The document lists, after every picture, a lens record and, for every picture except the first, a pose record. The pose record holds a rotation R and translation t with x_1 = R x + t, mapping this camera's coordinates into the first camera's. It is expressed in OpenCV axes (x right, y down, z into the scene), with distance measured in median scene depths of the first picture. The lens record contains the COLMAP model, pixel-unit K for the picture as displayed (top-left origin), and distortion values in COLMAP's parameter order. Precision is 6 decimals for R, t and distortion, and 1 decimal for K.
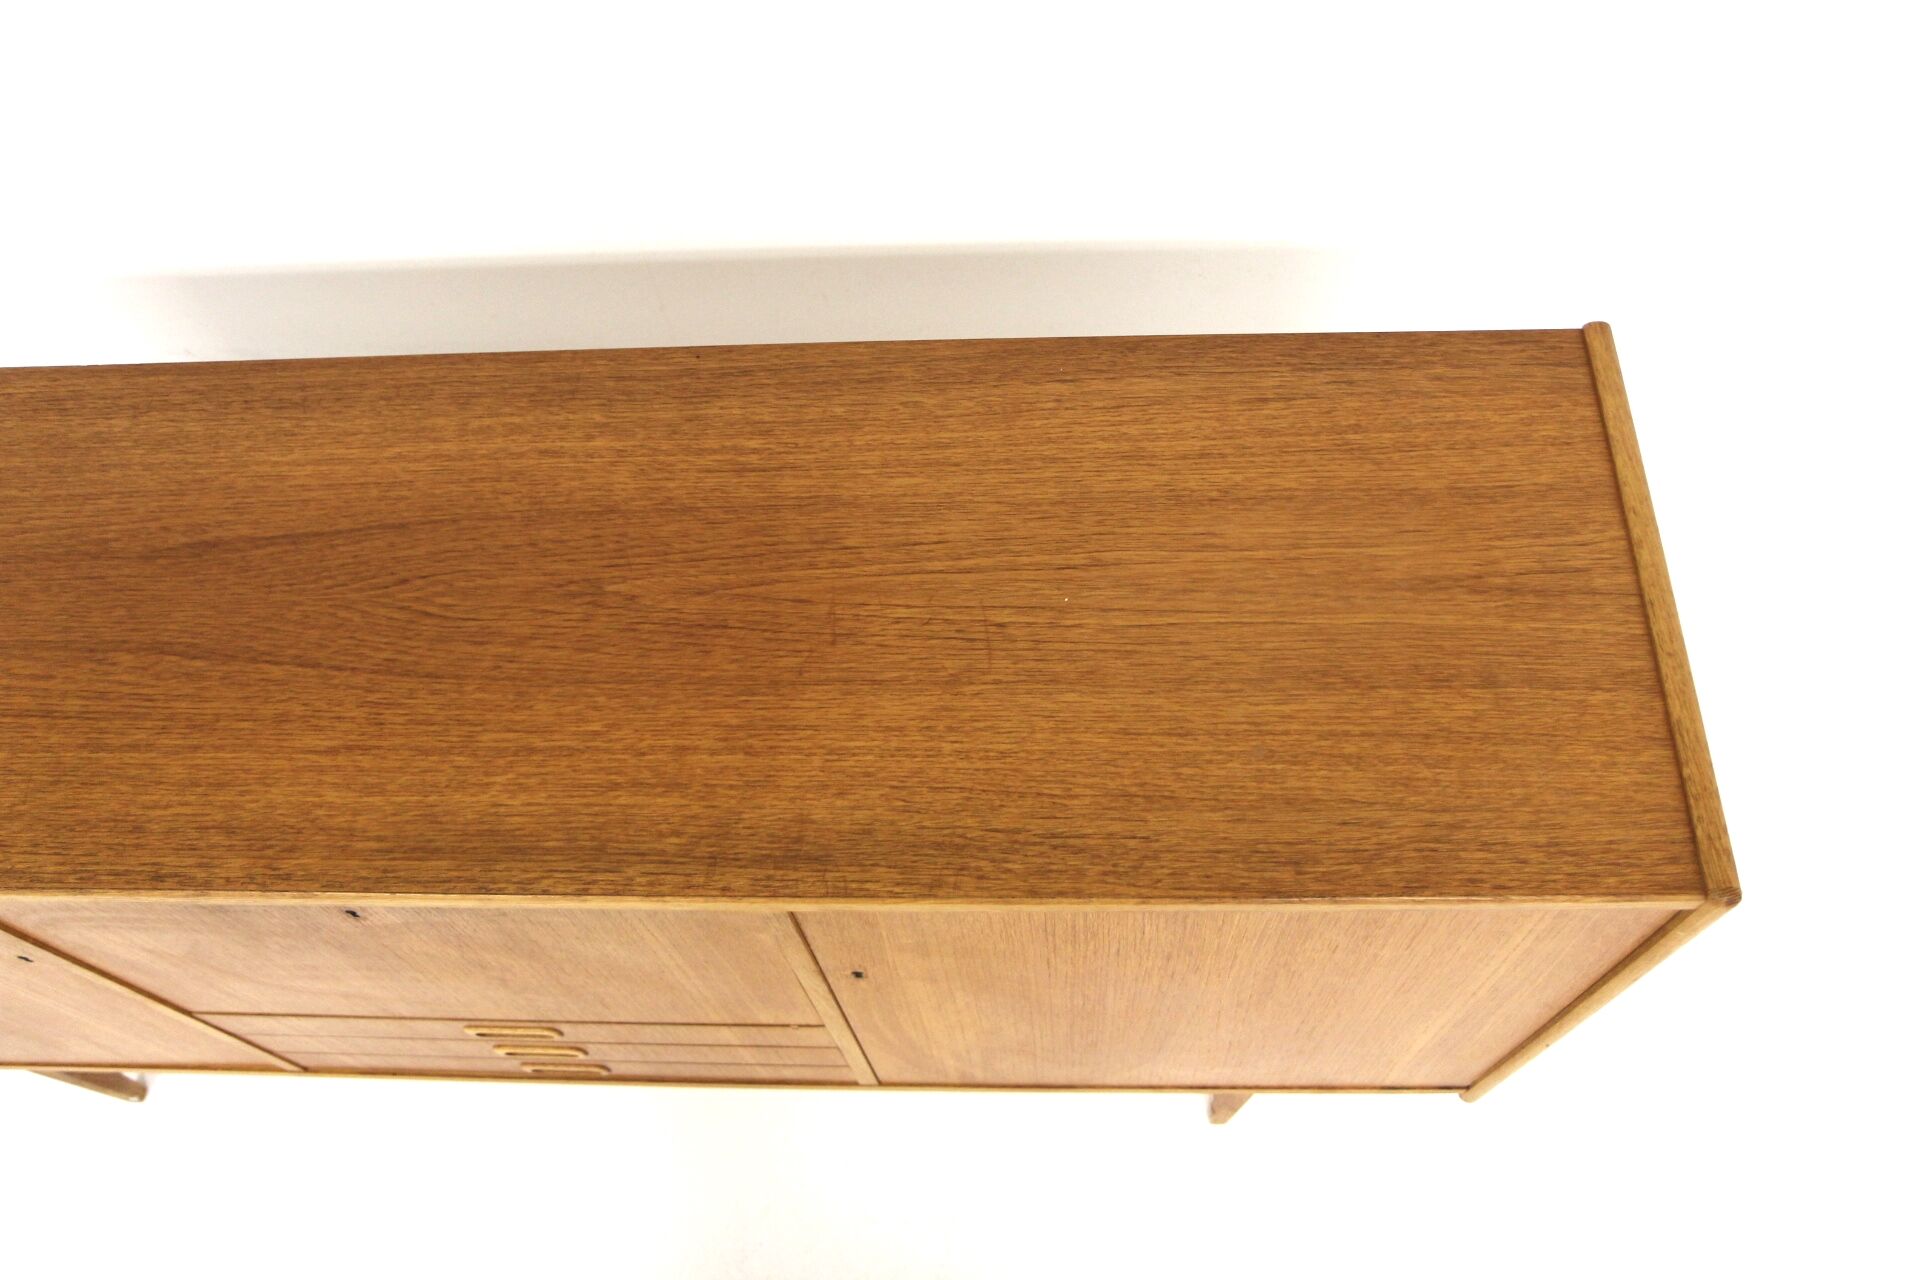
lens RADIAL K [[1512.4, 0, 954.2], [0, 1512.4, 624.3], [0, 0, 1]] dist [-0.104159, 0.101404]
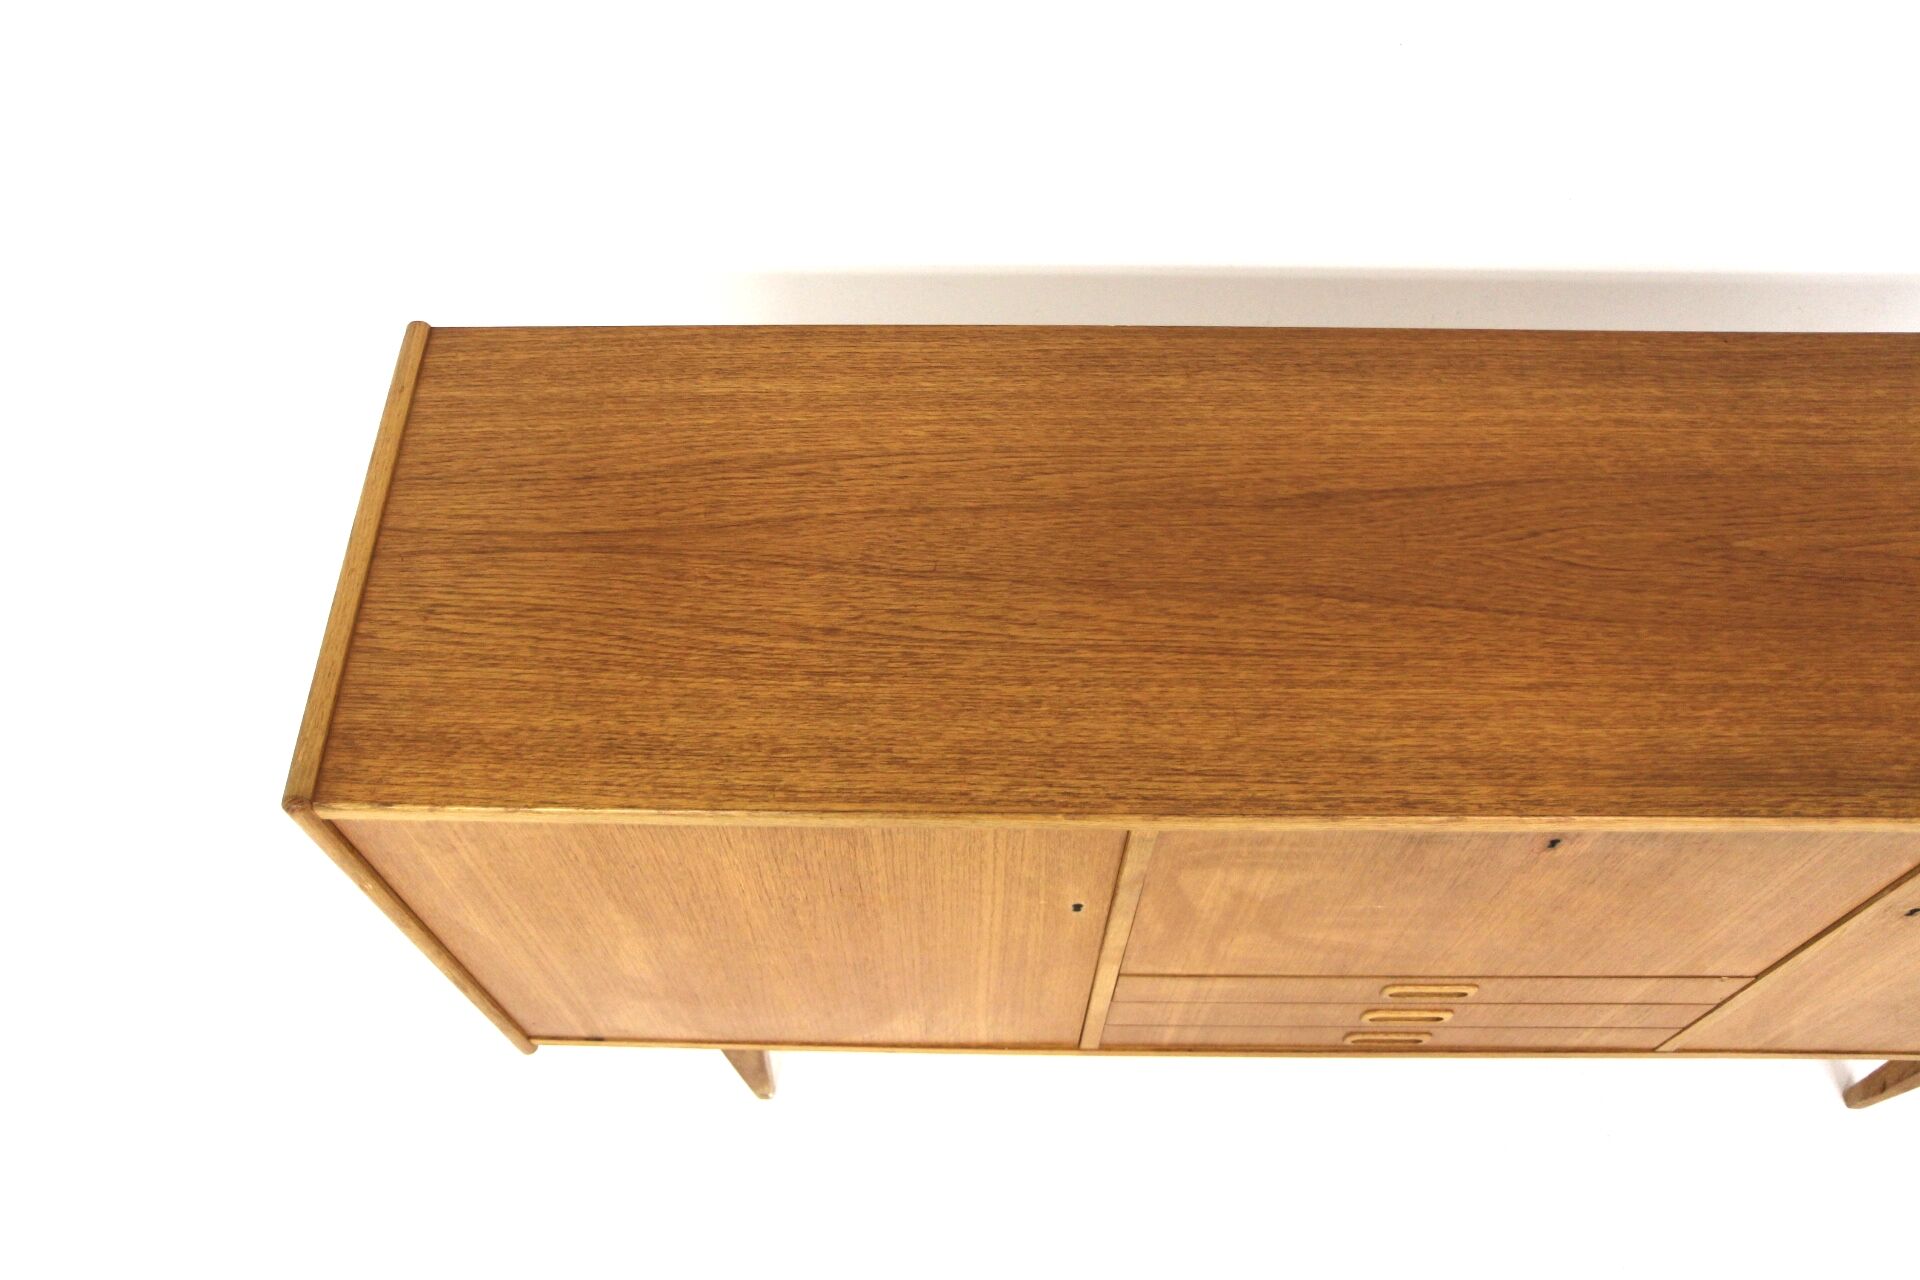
lens RADIAL K [[1512.4, 0, 945.2], [0, 1512.4, 631.6], [0, 0, 1]] dist [-0.104159, 0.101404]
pose [[0.998726, 0.018668, 0.046882, -0.843457], [-0.016475, 0.998771, -0.046744, 0.097416], [-0.047697, 0.045912, 0.997806, -0.027438]]
